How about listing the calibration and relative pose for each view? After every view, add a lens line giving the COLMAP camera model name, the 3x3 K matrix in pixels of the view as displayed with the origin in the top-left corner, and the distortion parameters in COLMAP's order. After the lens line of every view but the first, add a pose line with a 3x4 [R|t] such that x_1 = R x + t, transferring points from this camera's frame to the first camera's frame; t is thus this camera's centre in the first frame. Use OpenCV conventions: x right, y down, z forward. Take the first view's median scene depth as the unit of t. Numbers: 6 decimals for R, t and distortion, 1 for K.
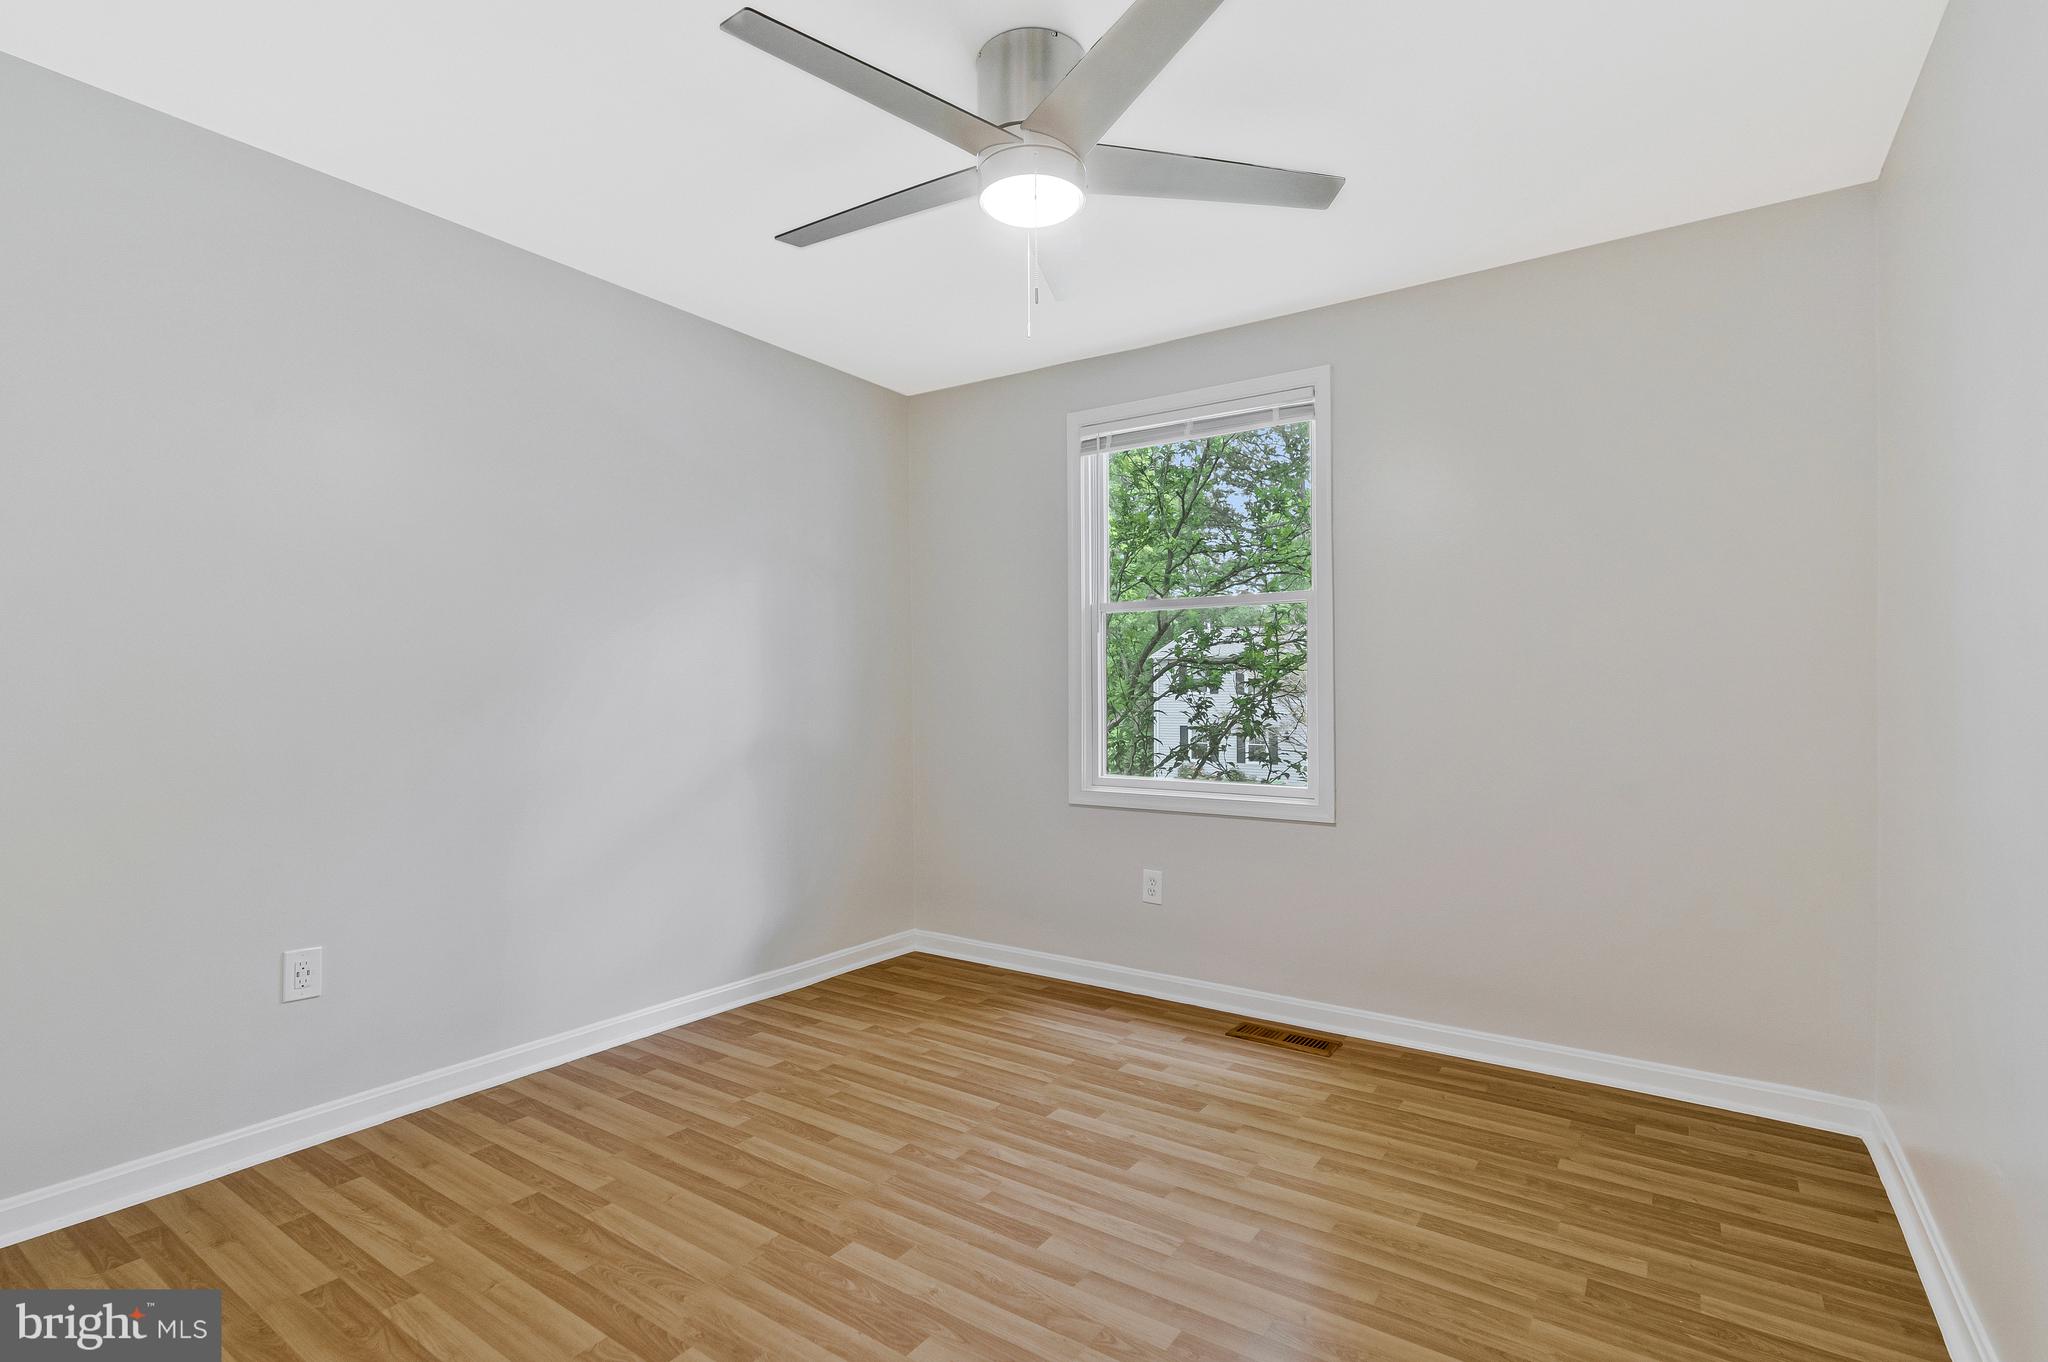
lens RADIAL K [[956.1, 0, 1024.6], [0, 956.1, 683.3], [0, 0, 1]] dist [-0.001859, 0.001716]
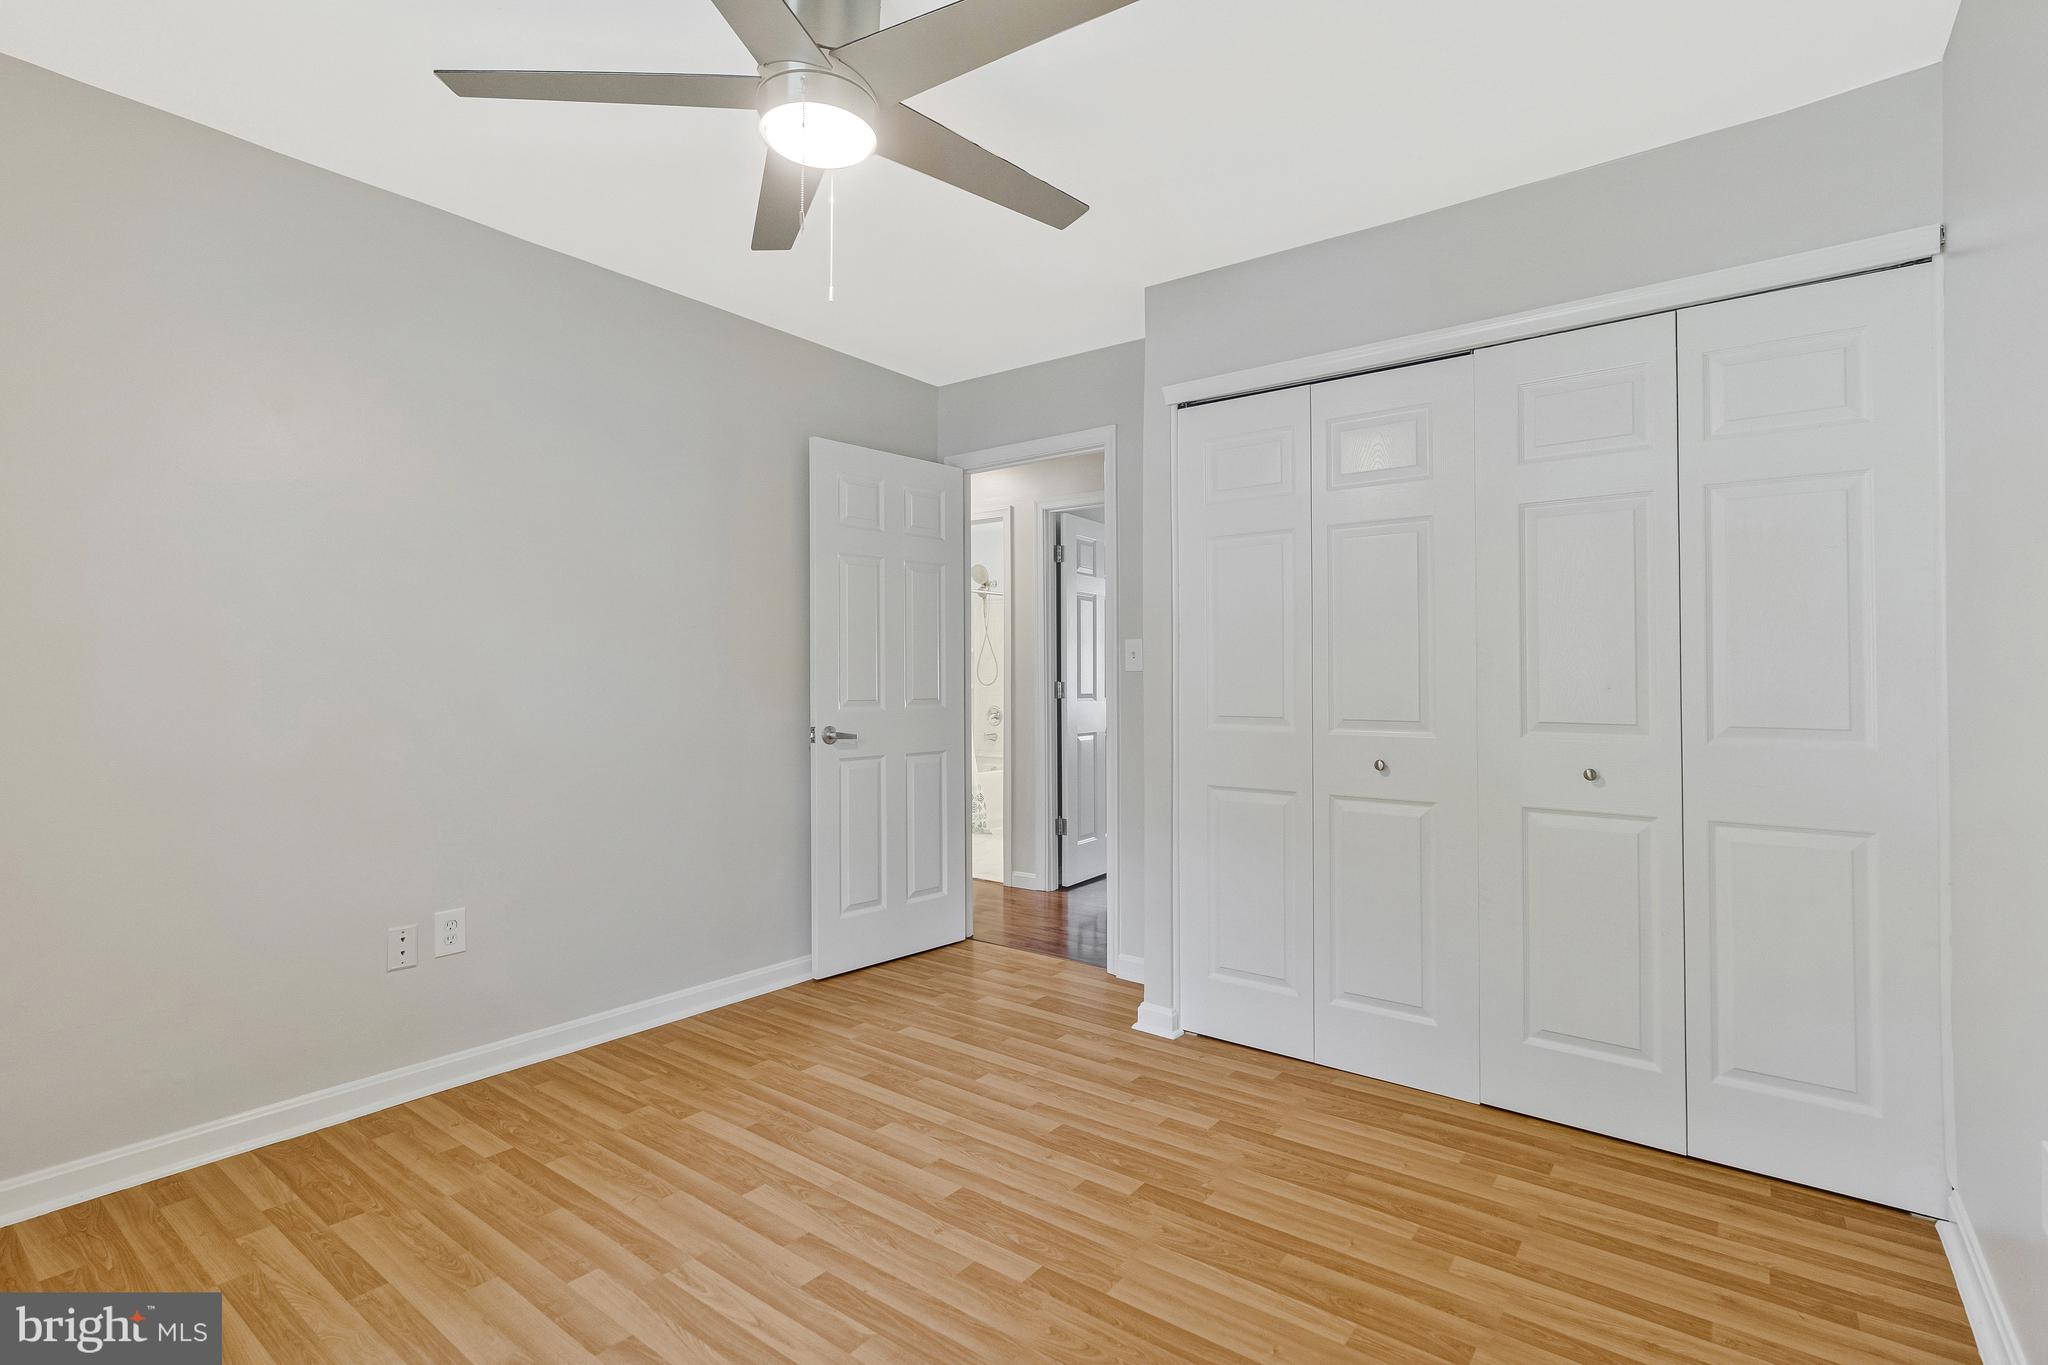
lens RADIAL K [[956.1, 0, 1025.9], [0, 956.1, 680.7], [0, 0, 1]] dist [-0.001859, 0.001716]
pose [[-0.998703, -0.005254, 0.050646, -0.234807], [-0.005561, 0.999967, -0.005939, 0.014259], [-0.050613, -0.006213, -0.998699, 1.984407]]
